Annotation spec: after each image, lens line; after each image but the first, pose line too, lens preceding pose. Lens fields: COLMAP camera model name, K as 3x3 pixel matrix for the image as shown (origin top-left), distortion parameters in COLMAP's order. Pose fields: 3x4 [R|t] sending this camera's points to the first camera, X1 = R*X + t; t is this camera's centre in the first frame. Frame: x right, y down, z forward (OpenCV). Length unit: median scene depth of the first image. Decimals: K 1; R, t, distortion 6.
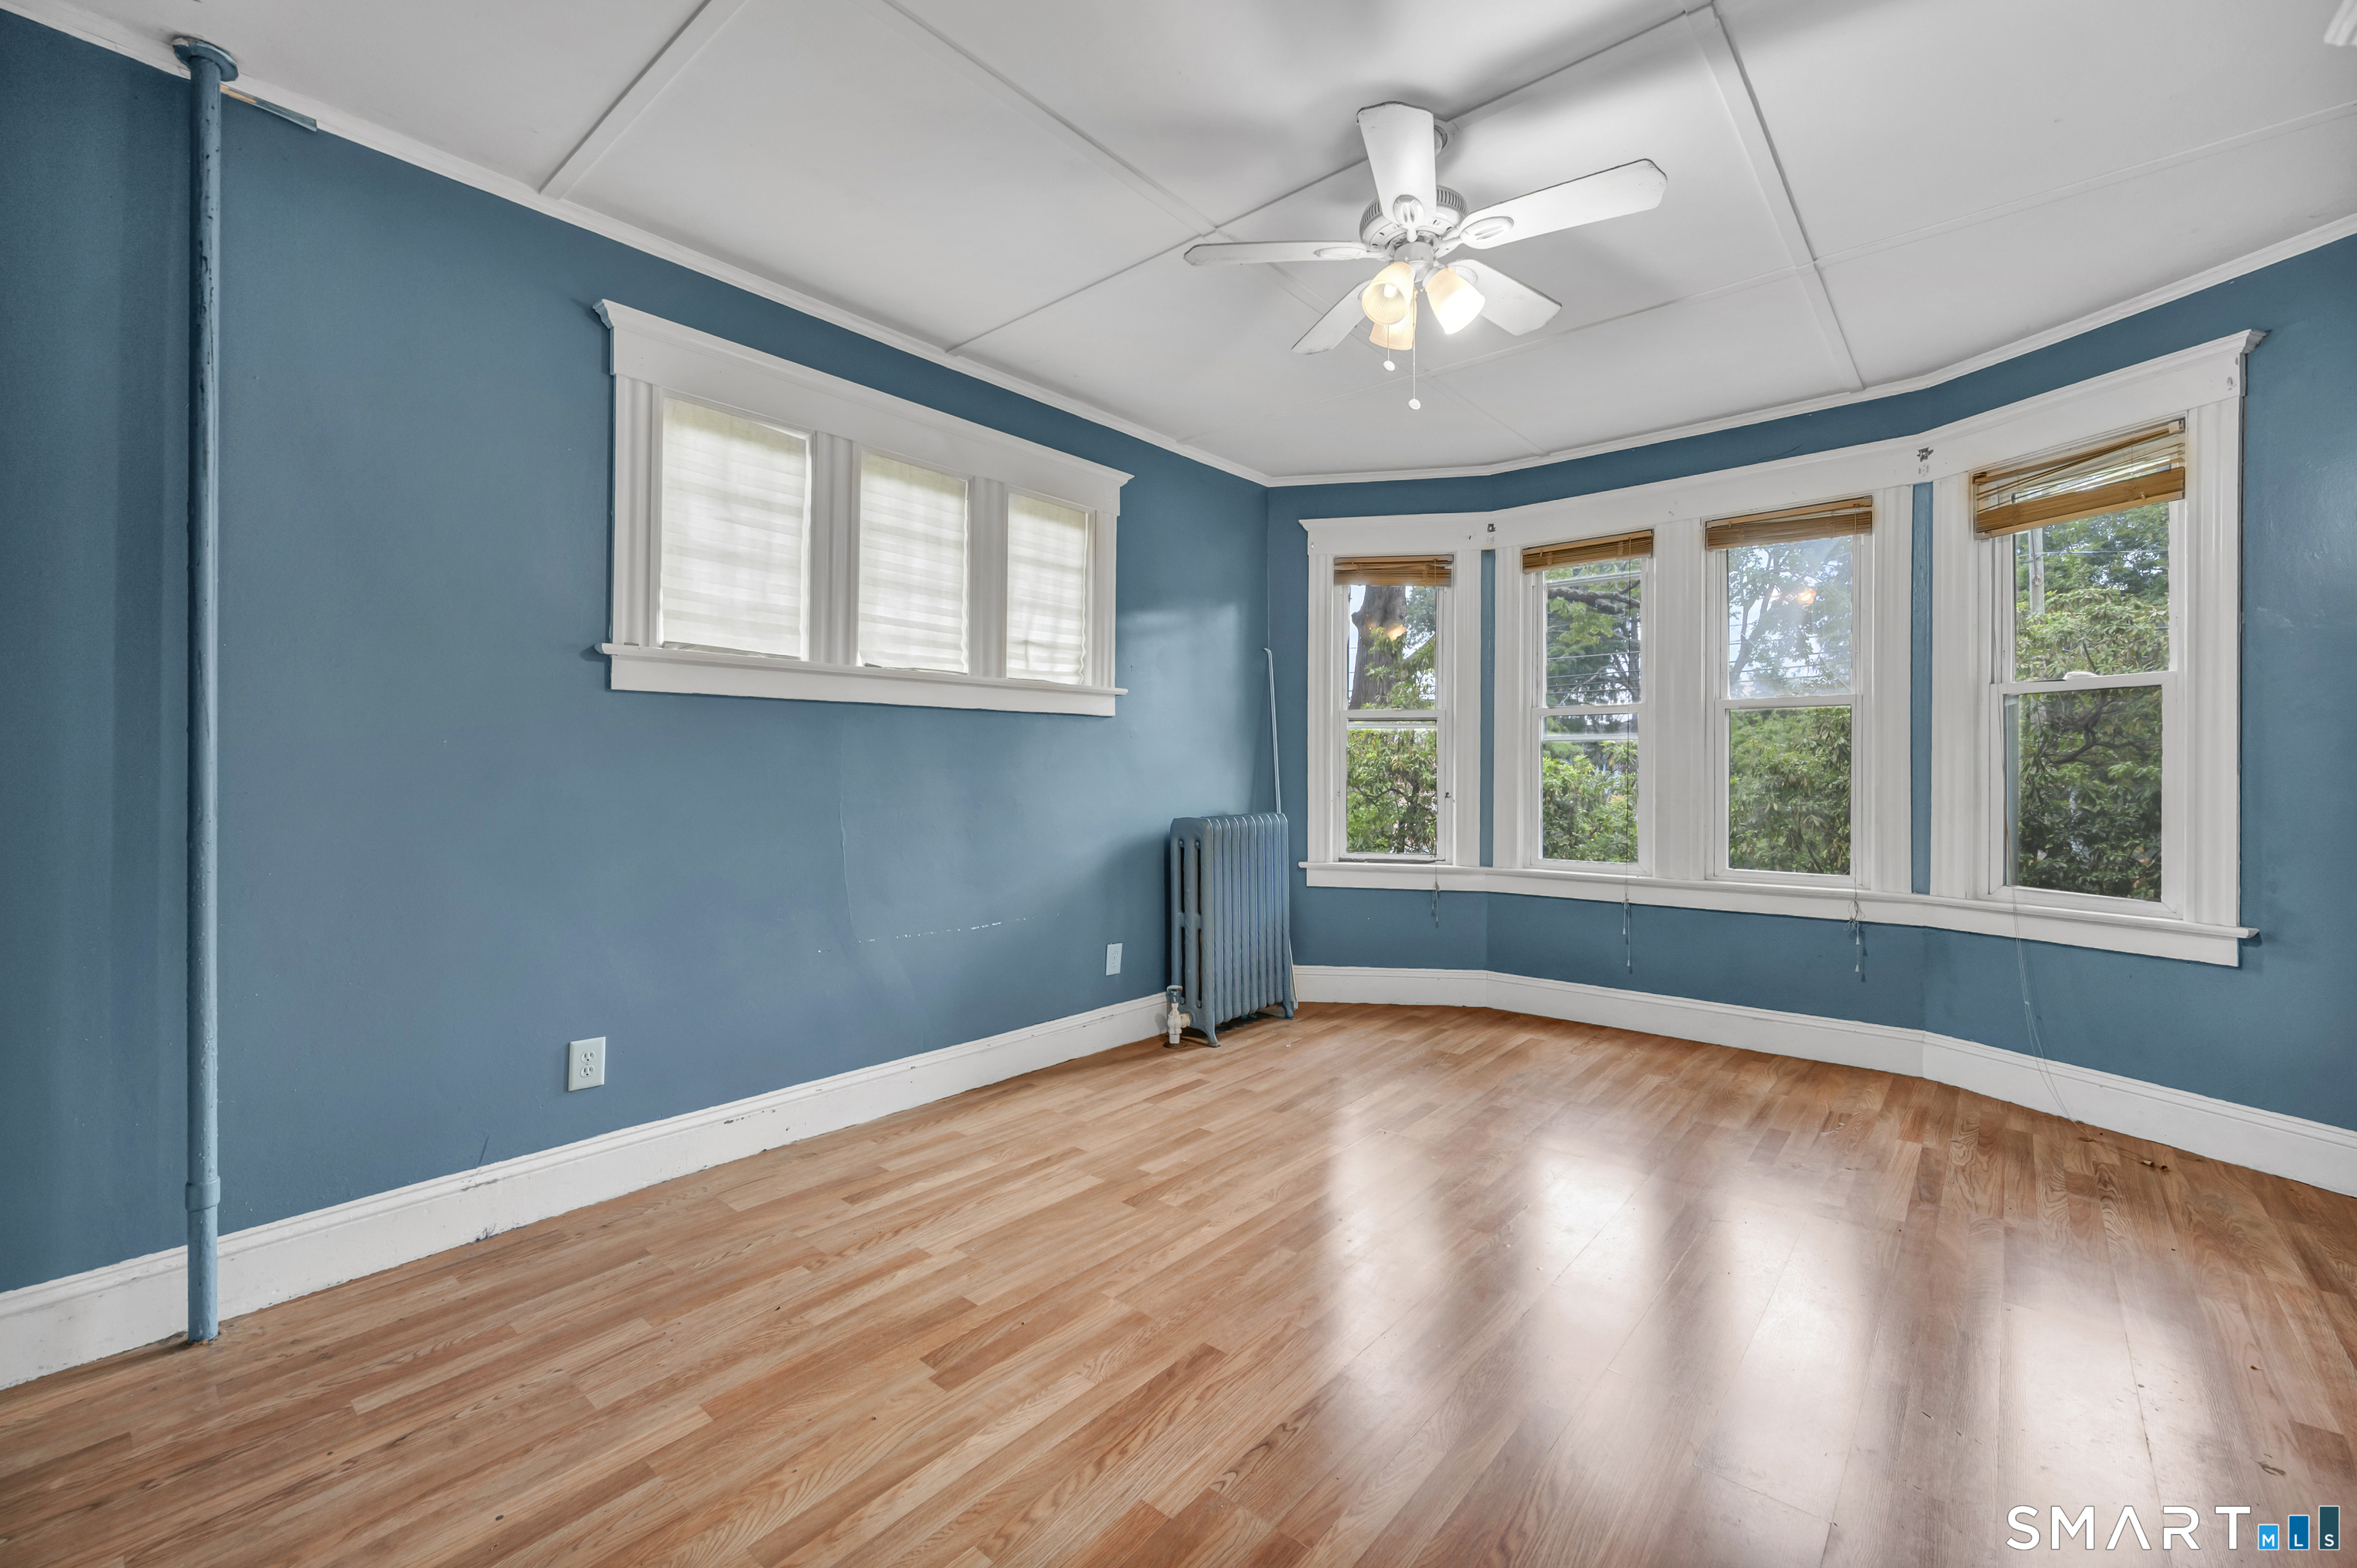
lens RADIAL K [[964.6, 0, 1168.4], [0, 964.6, 776.1], [0, 0, 1]] dist [-0.002149, 0.000251]
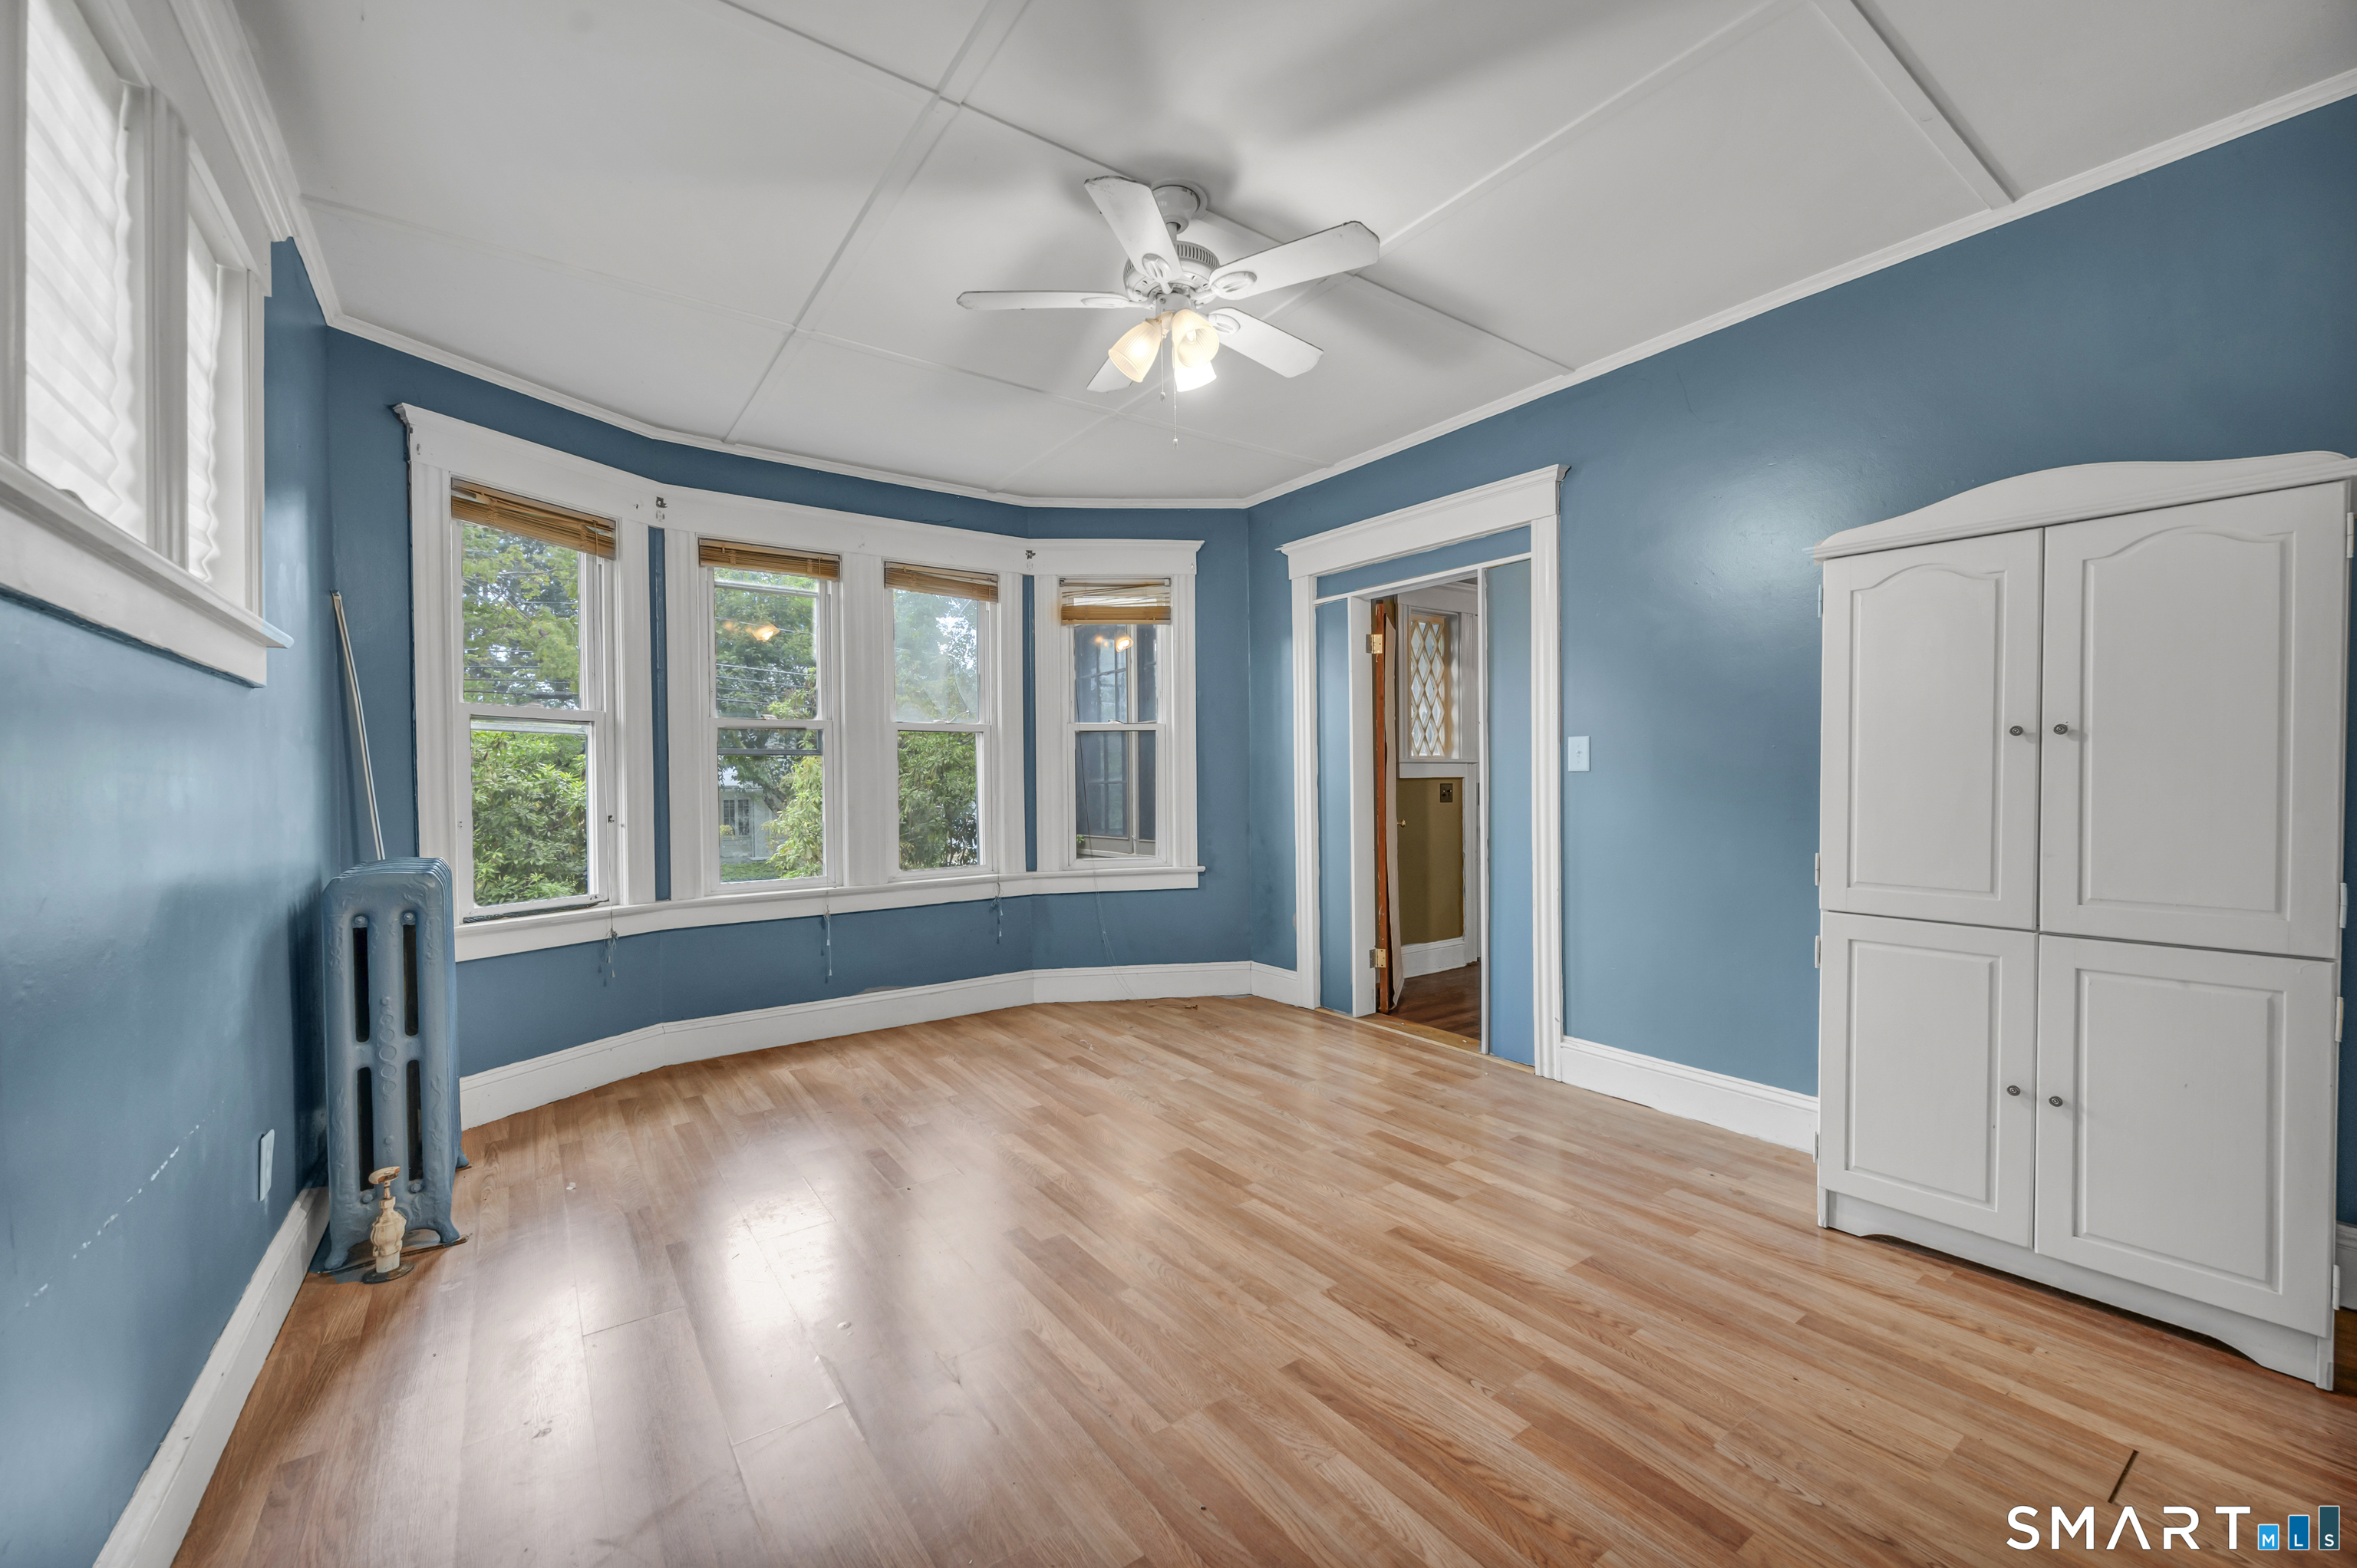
lens RADIAL K [[964.6, 0, 1167.5], [0, 964.6, 781.3], [0, 0, 1]] dist [-0.002149, 0.000251]
pose [[0.223863, -0.005115, 0.974607, -0.517234], [0.017869, 0.999840, 0.001143, -0.005015], [-0.974457, 0.017159, 0.223919, 0.488675]]
